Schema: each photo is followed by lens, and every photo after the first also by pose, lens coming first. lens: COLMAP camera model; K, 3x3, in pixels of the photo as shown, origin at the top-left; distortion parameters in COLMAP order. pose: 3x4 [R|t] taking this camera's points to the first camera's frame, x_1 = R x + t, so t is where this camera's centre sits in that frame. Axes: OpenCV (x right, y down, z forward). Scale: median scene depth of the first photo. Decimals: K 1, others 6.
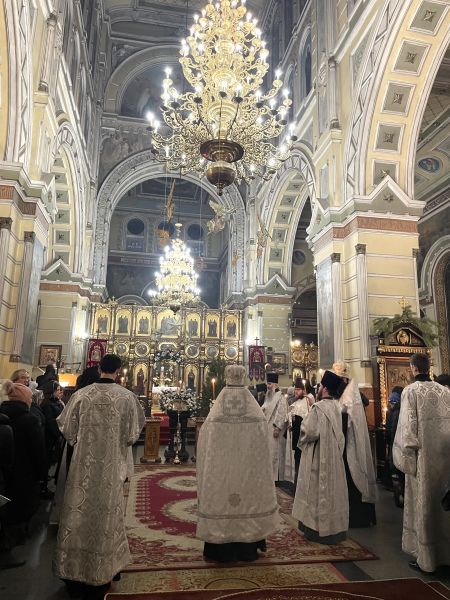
lens RADIAL K [[448.2, 0, 222.9], [0, 448.2, 293.6], [0, 0, 1]] dist [0.092615, -0.114134]
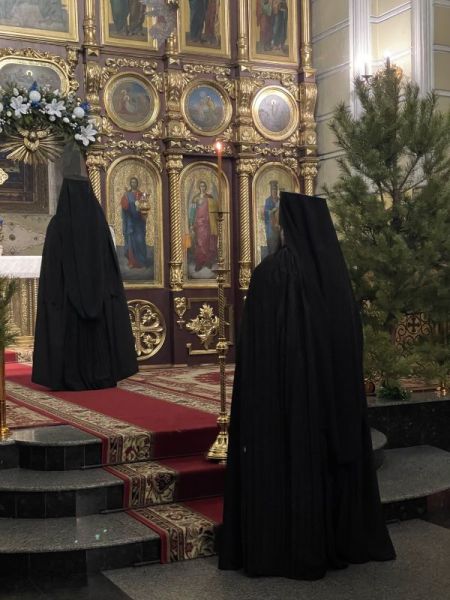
lens RADIAL K [[885.8, 0, 230.0], [0, 885.8, 300.1], [0, 0, 1]] dist [0.224364, -0.595697]
pose [[0.953424, -0.043826, 0.298433, -0.213131], [-0.024812, 0.974640, 0.222400, 0.157458], [-0.300611, -0.219446, 0.928158, 0.652844]]
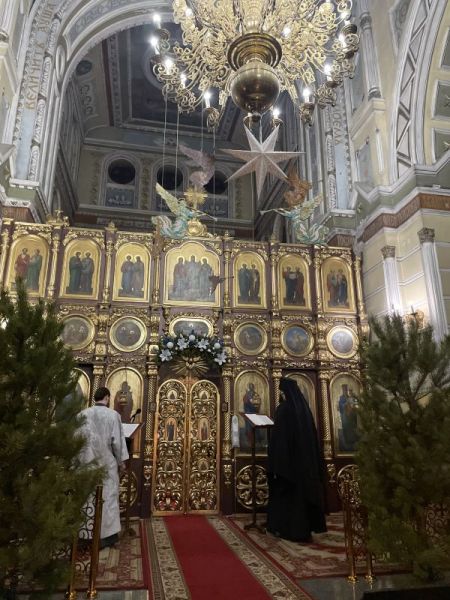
lens RADIAL K [[448.2, 0, 222.9], [0, 448.2, 293.6], [0, 0, 1]] dist [0.092615, -0.114134]
pose [[0.999744, -0.013197, 0.018393, -0.128681], [0.014789, 0.995898, -0.089263, 0.157531], [-0.017139, 0.089512, 0.995838, 0.750802]]
